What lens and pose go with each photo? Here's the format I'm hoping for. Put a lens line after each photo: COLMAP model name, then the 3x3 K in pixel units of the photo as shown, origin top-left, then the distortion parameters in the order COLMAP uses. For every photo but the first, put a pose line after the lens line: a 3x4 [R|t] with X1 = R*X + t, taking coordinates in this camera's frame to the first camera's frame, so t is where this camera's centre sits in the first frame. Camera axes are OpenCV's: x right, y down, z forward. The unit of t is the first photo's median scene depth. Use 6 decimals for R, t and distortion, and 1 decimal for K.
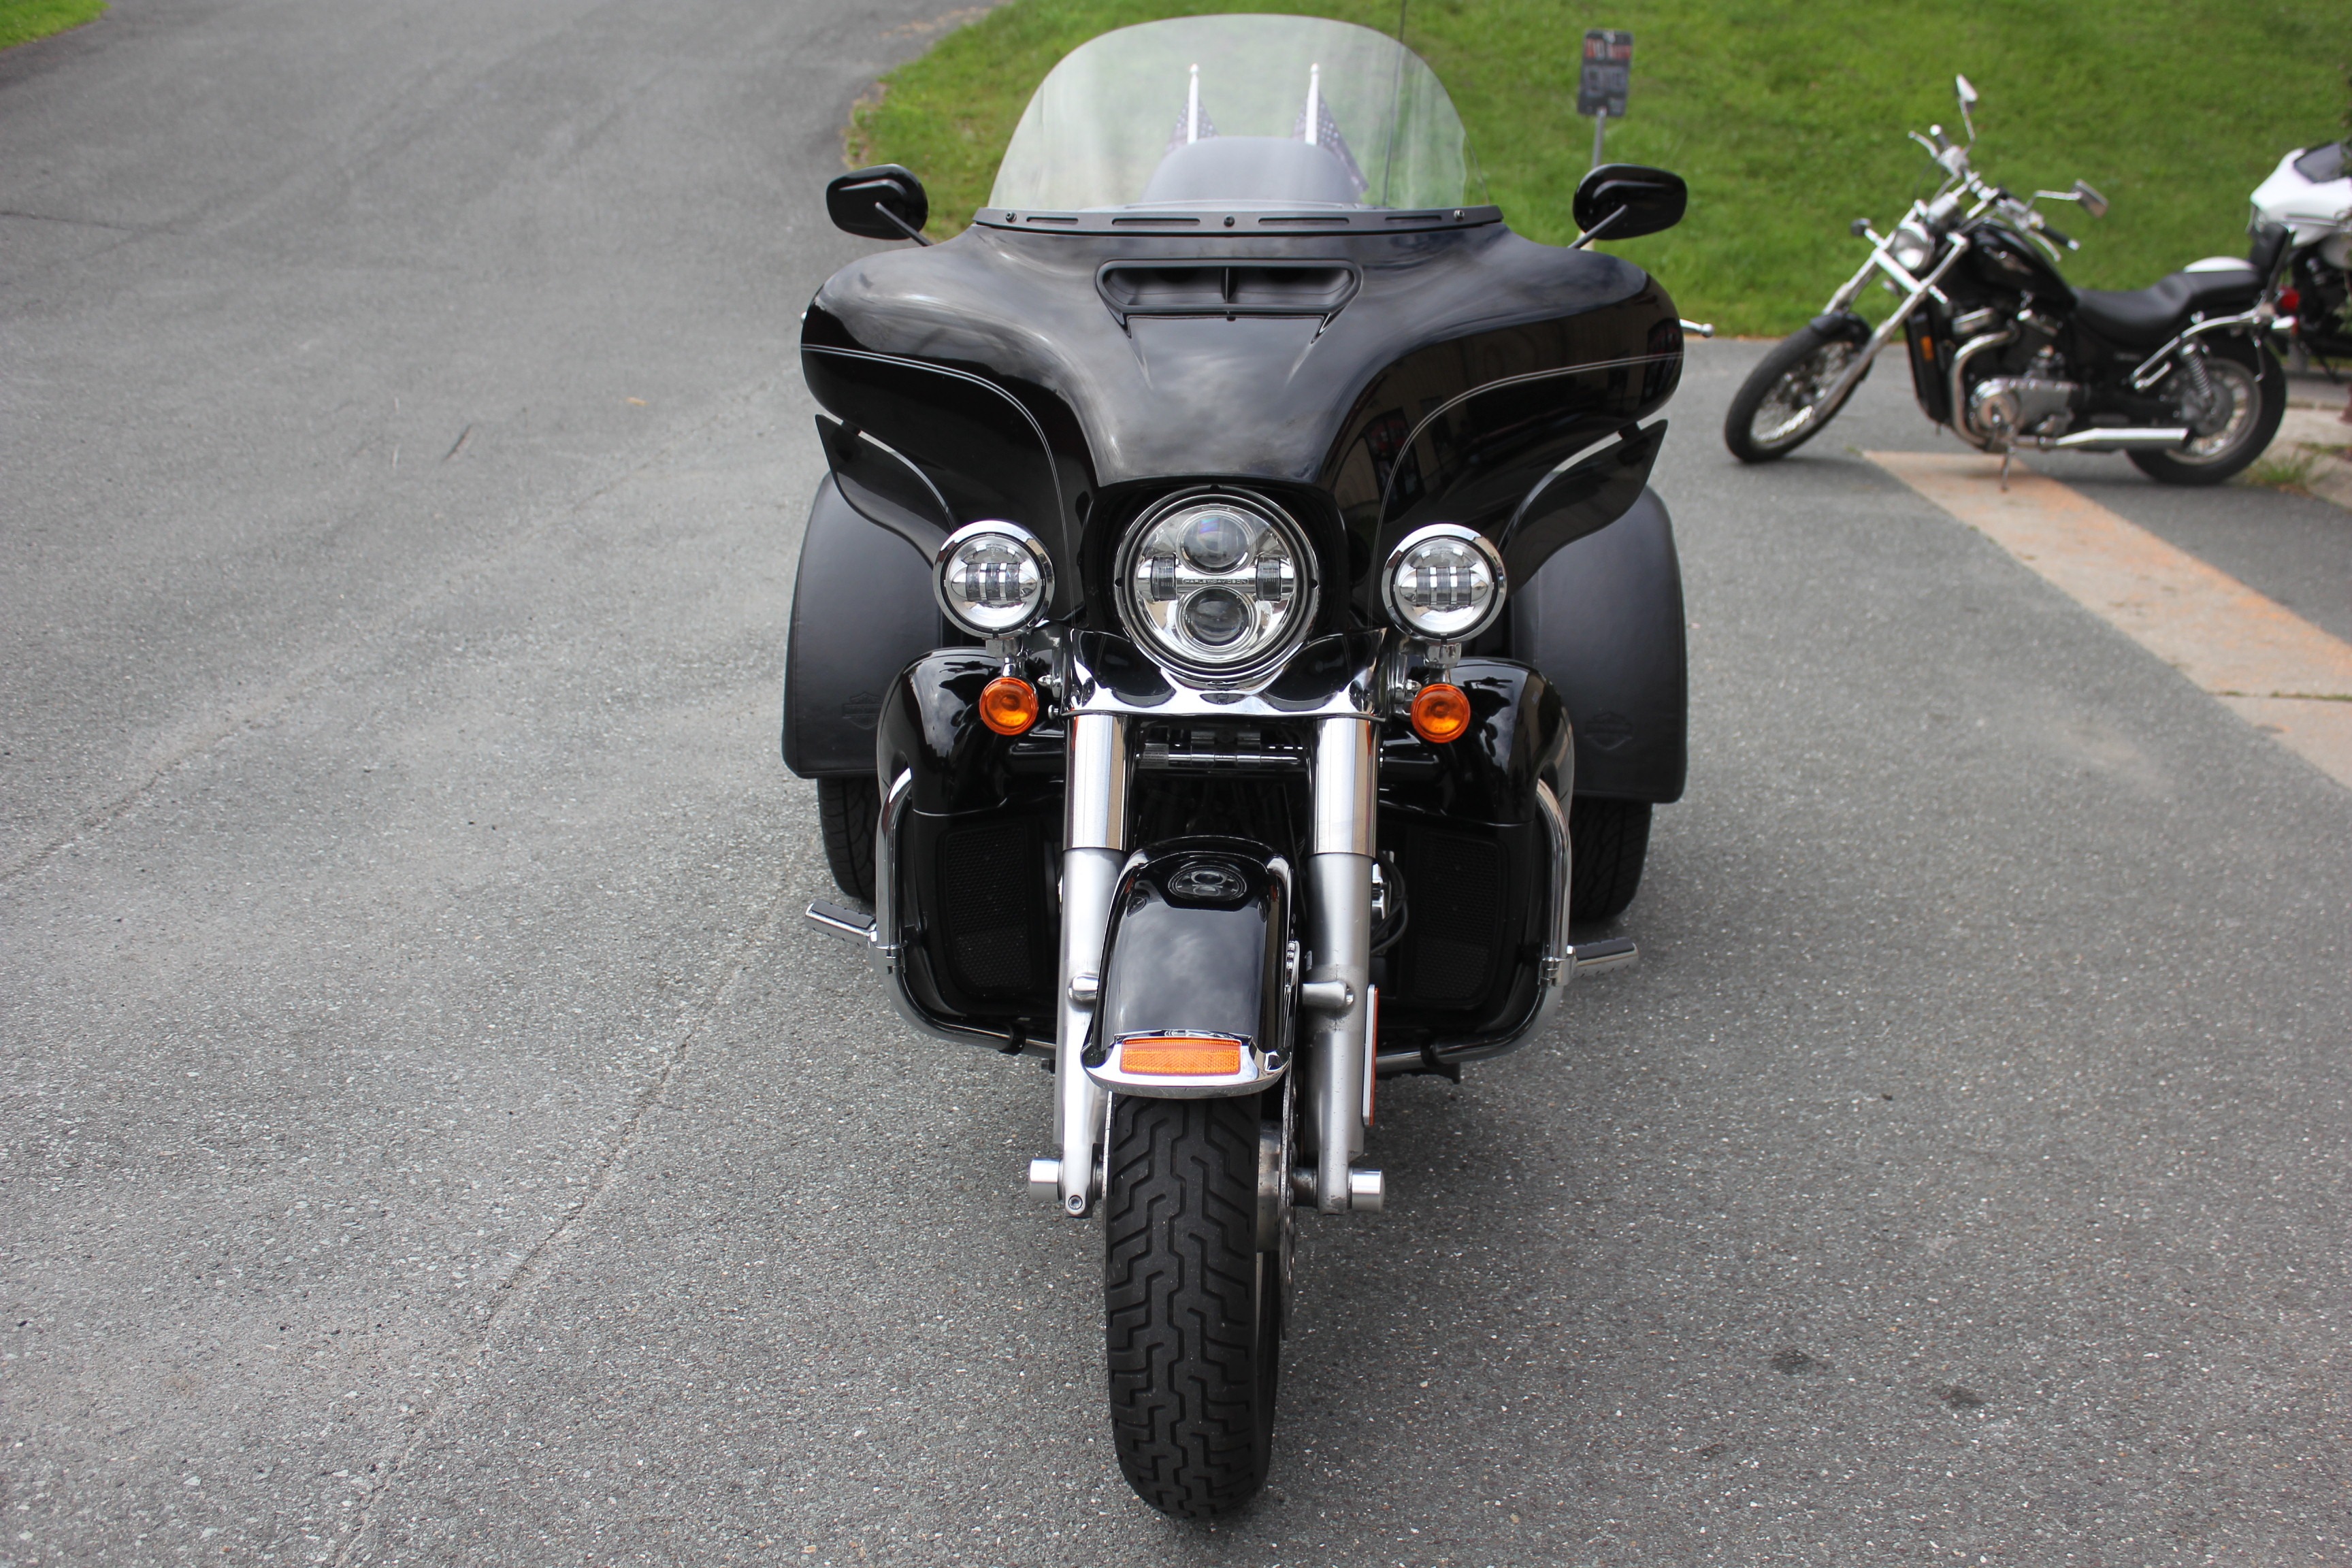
lens RADIAL K [[2313.0, 0, 1198.8], [0, 2313.0, 791.3], [0, 0, 1]] dist [-0.134486, 0.149085]
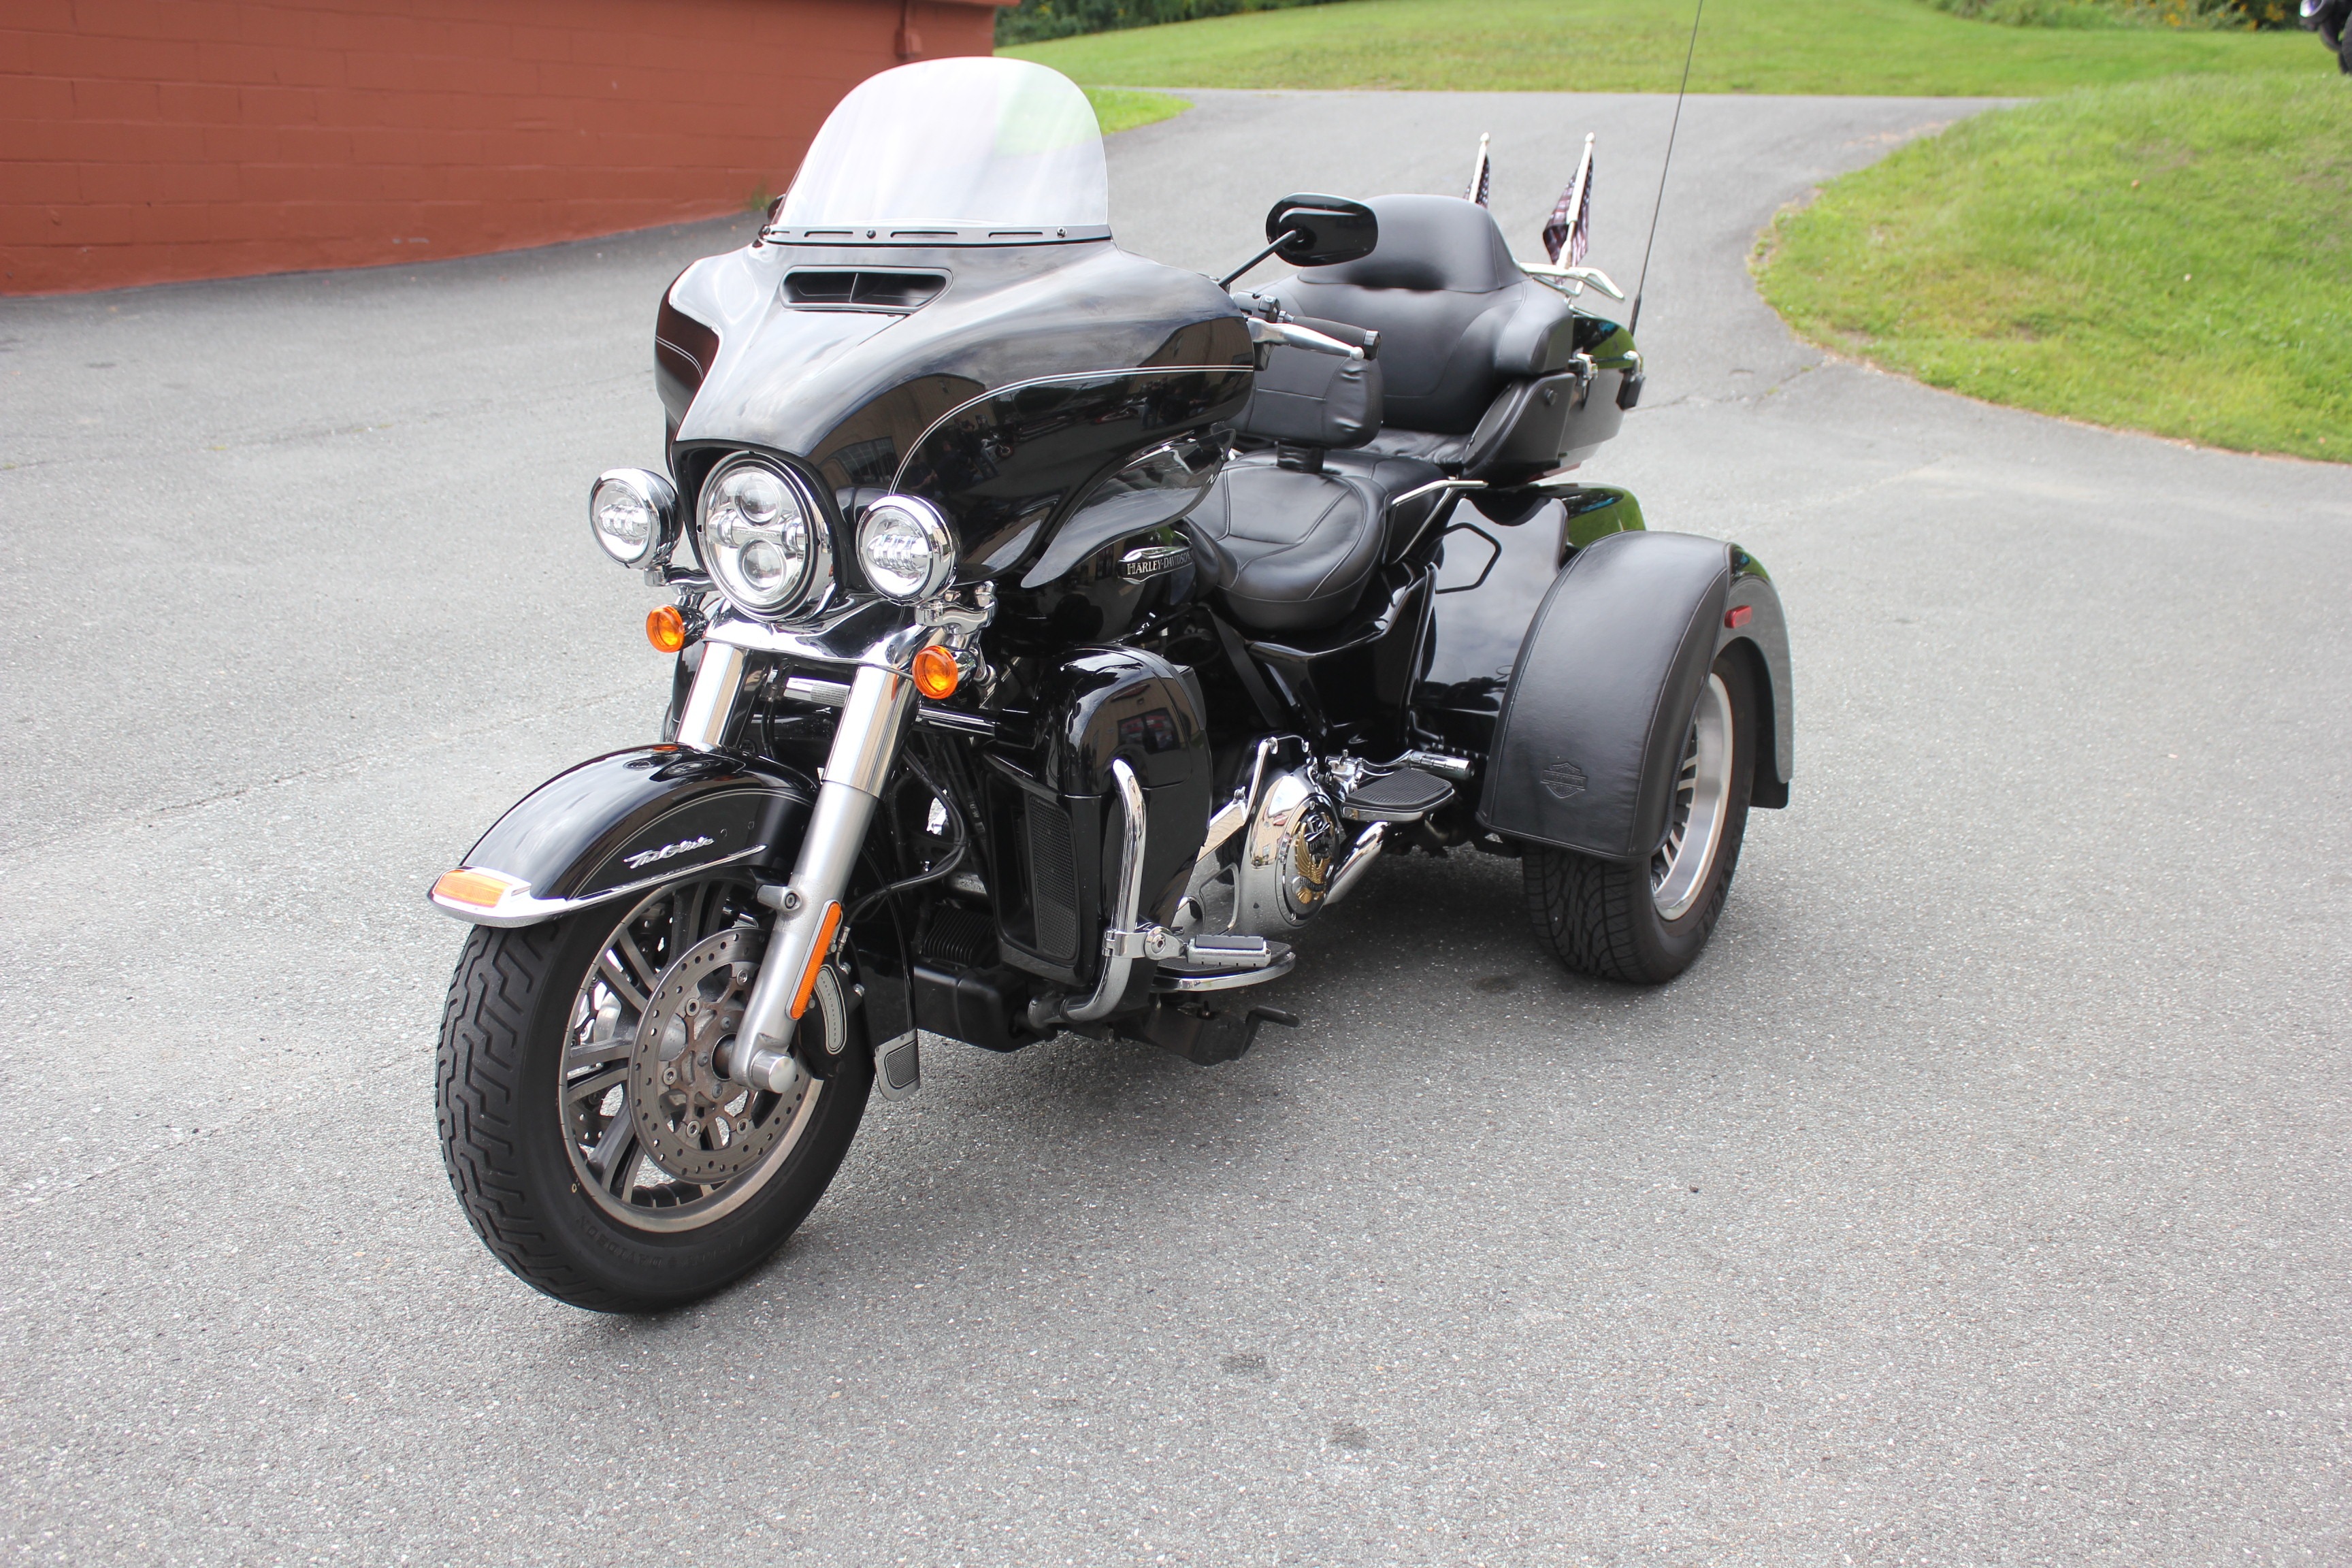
lens RADIAL K [[2196.1, 0, 1176.0], [0, 2196.1, 784.0], [0, 0, 1]] dist [-0.147021, 0.152796]
pose [[0.868403, 0.139257, -0.475903, 0.197992], [-0.156459, 0.987678, 0.003512, -0.000752], [0.470529, 0.071410, 0.879491, 0.036062]]
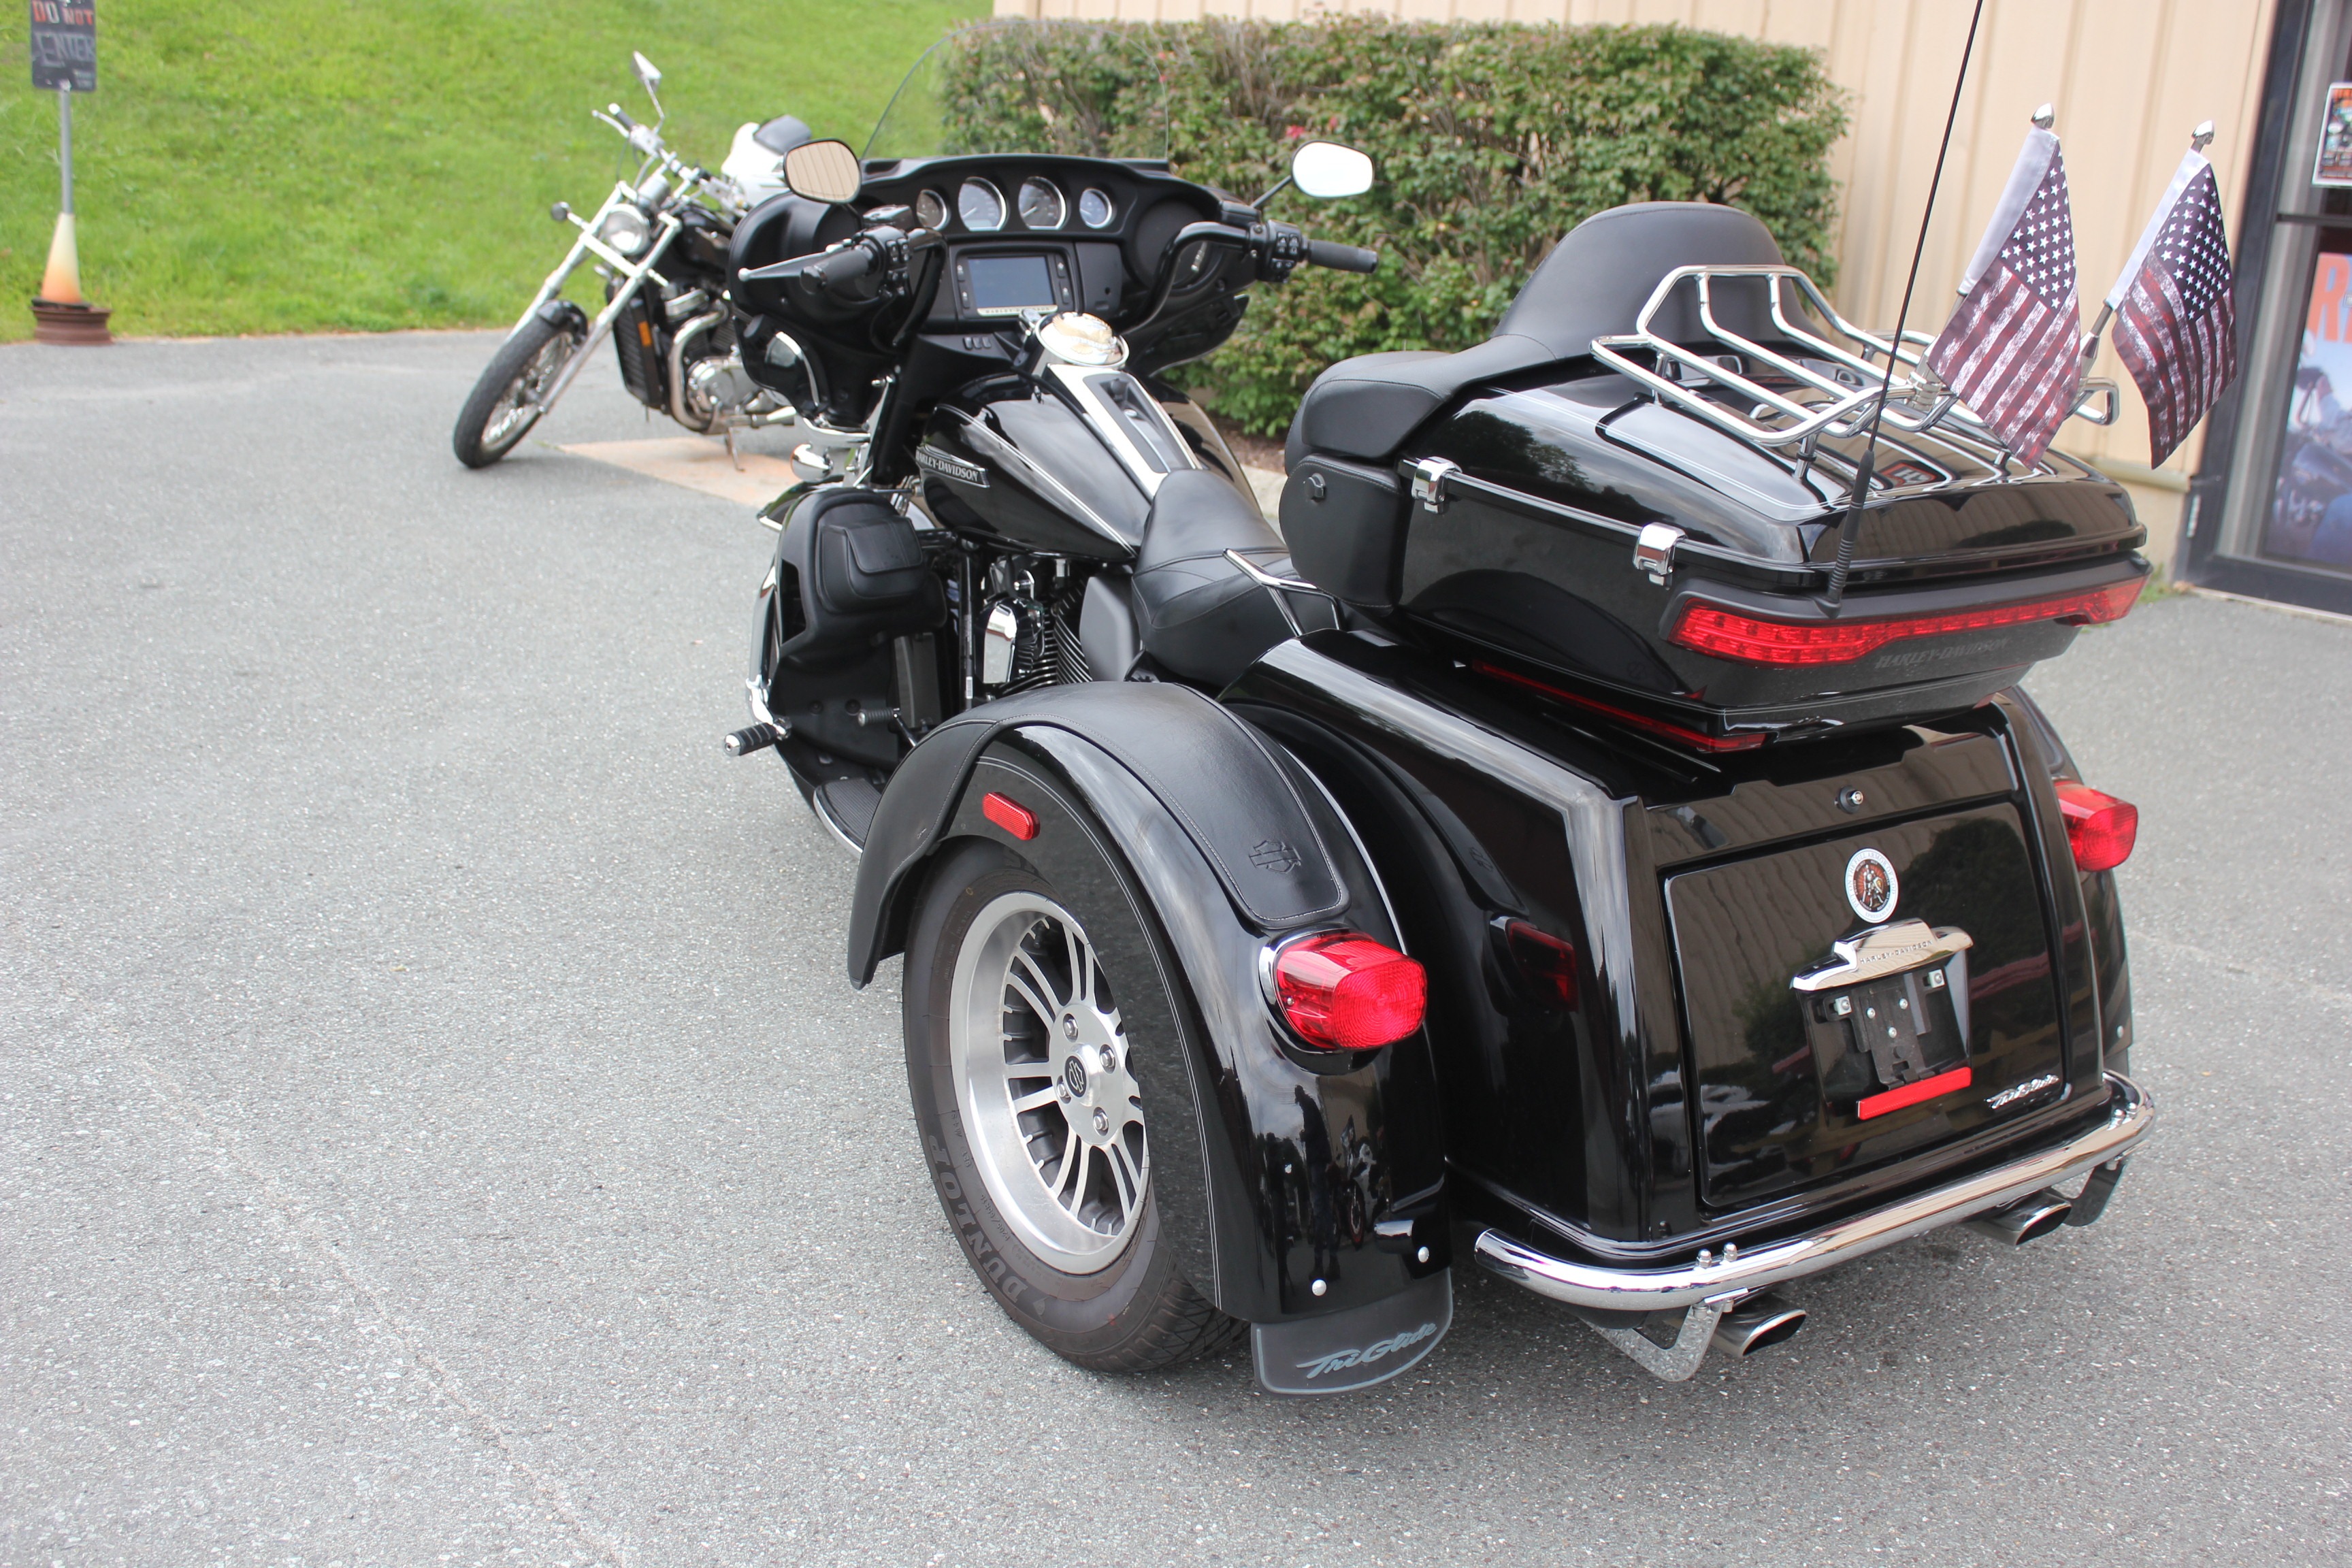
lens RADIAL K [[2382.2, 0, 1192.0], [0, 2382.2, 786.2], [0, 0, 1]] dist [-0.137589, 0.169376]
pose [[0.736369, -0.166751, 0.655709, -0.199628], [0.165352, 0.984118, 0.064574, -0.030412], [-0.656063, 0.060872, 0.752247, 0.101301]]
